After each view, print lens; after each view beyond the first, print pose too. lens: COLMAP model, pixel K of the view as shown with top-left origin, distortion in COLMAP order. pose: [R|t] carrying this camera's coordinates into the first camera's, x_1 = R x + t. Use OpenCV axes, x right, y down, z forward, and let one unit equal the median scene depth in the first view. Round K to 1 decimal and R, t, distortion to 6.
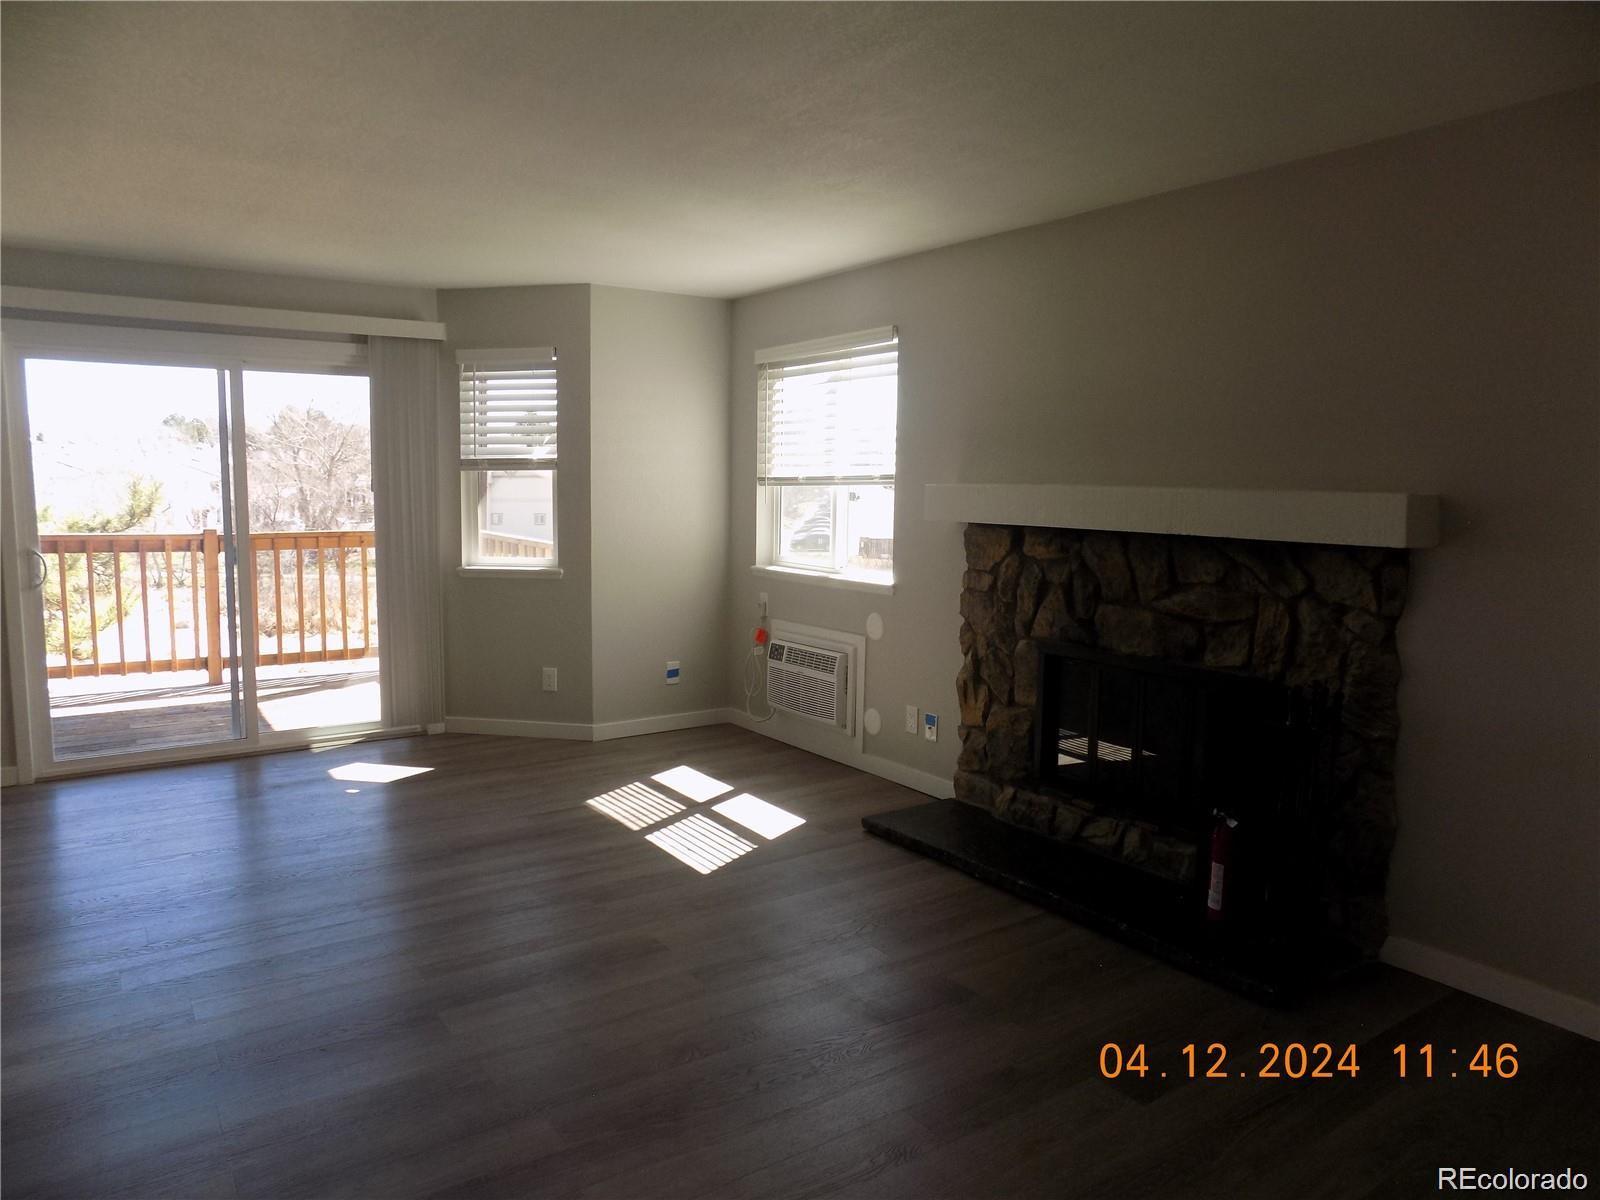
lens RADIAL K [[1109.5, 0, 791.1], [0, 1109.5, 600.2], [0, 0, 1]] dist [-0.045197, 0.064977]
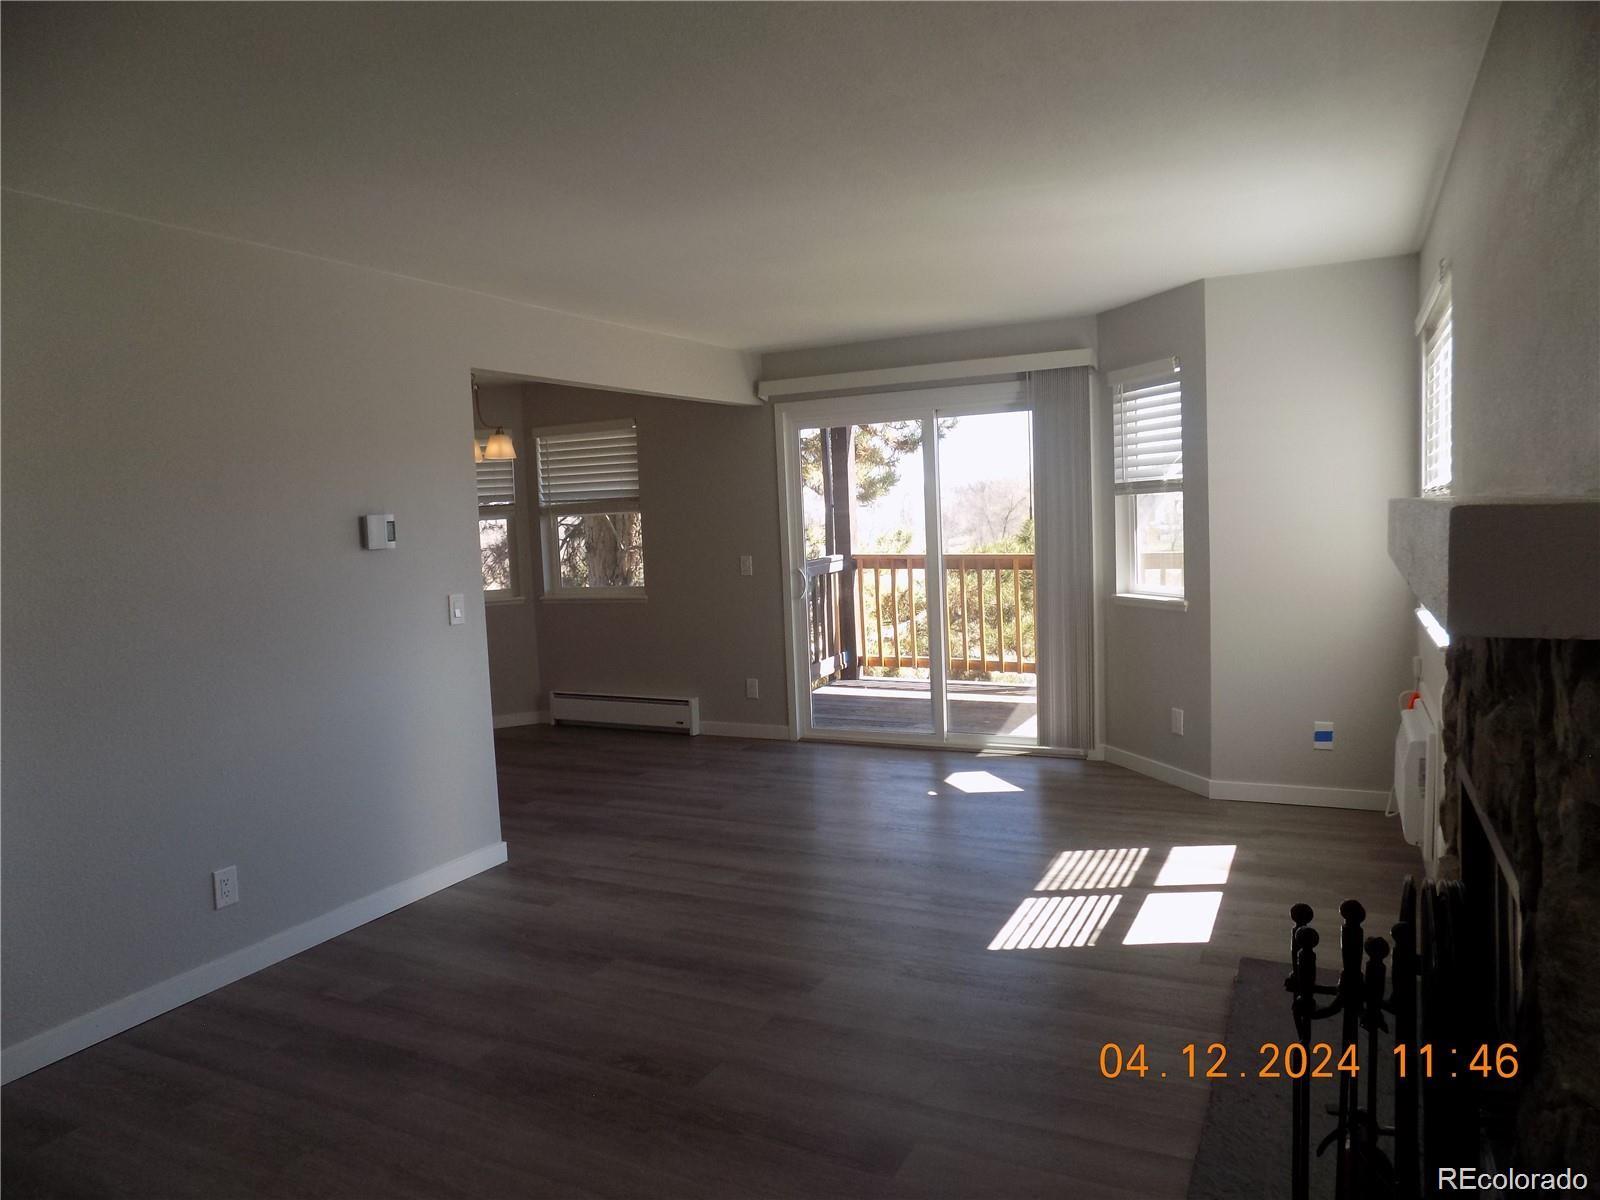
lens RADIAL K [[1109.5, 0, 802.9], [0, 1109.5, 595.0], [0, 0, 1]] dist [-0.045197, 0.064977]
pose [[0.485857, 0.041620, -0.873047, 0.436126], [-0.053089, 0.998427, 0.018053, -0.033515], [0.872424, 0.037578, 0.487302, 0.296267]]
